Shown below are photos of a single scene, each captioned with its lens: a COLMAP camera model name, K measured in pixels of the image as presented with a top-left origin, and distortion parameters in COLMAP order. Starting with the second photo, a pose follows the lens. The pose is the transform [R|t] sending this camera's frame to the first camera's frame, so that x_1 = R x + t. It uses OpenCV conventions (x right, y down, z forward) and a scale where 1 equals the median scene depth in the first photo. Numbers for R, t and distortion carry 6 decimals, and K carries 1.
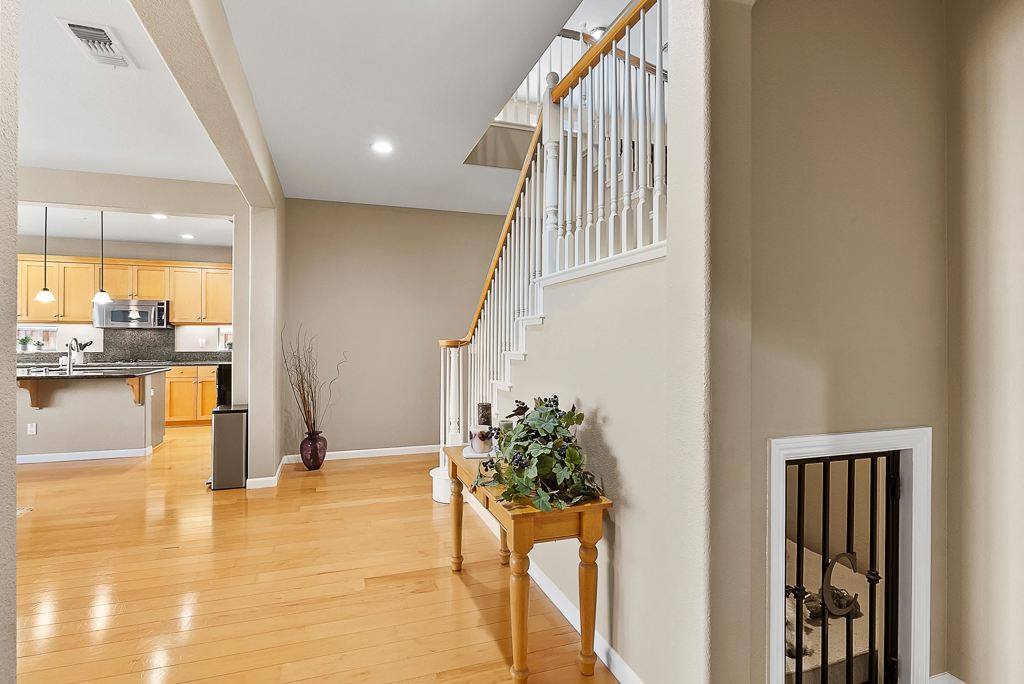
lens RADIAL K [[519.3, 0, 512.0], [0, 519.3, 342.0], [0, 0, 1]] dist [0.004337, 0.000366]
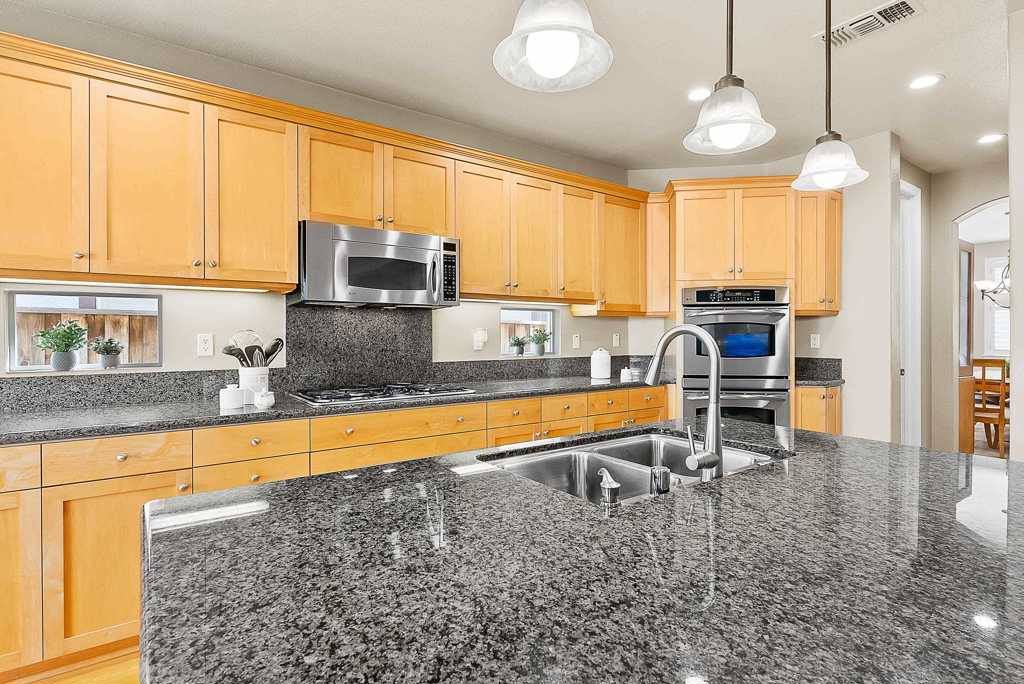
lens RADIAL K [[518.5, 0, 512.0], [0, 518.5, 342.0], [0, 0, 1]] dist [0.001663, 0.000142]
pose [[0.959273, -0.008067, 0.282365, -0.740638], [0.004691, 0.999909, 0.012628, -0.003594], [-0.282441, -0.010789, 0.959224, 0.597562]]
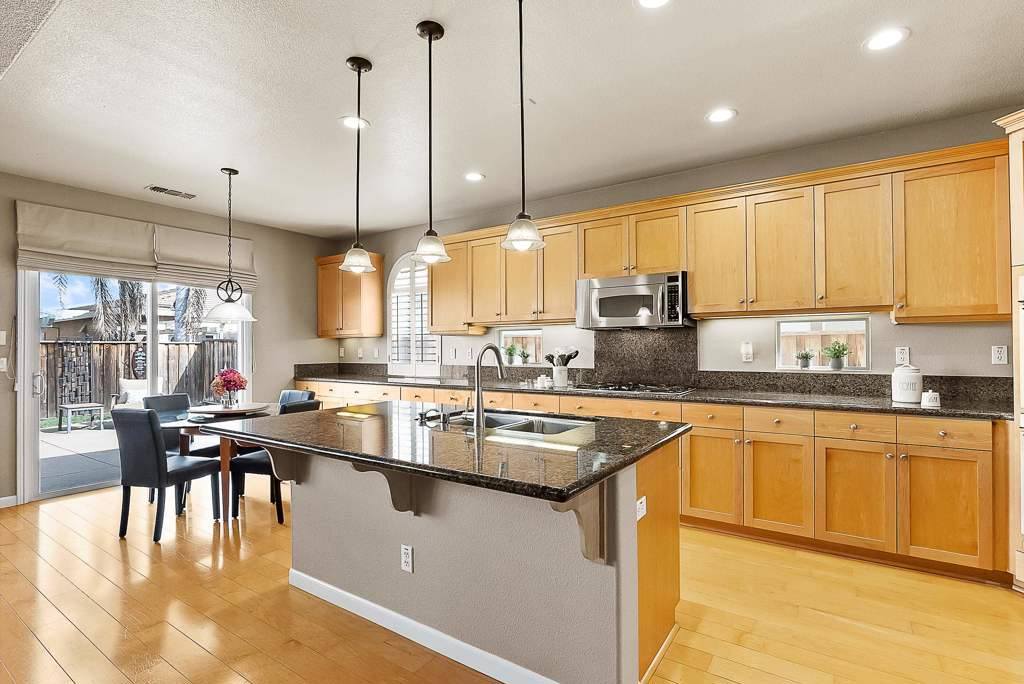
lens RADIAL K [[486.5, 0, 512.0], [0, 486.5, 342.0], [0, 0, 1]] dist [-0.001578, -0.000082]
pose [[0.594602, -0.014888, -0.803883, -0.382517], [0.004667, 0.999876, -0.015065, -0.003858], [0.804007, 0.005206, 0.594597, 0.585136]]
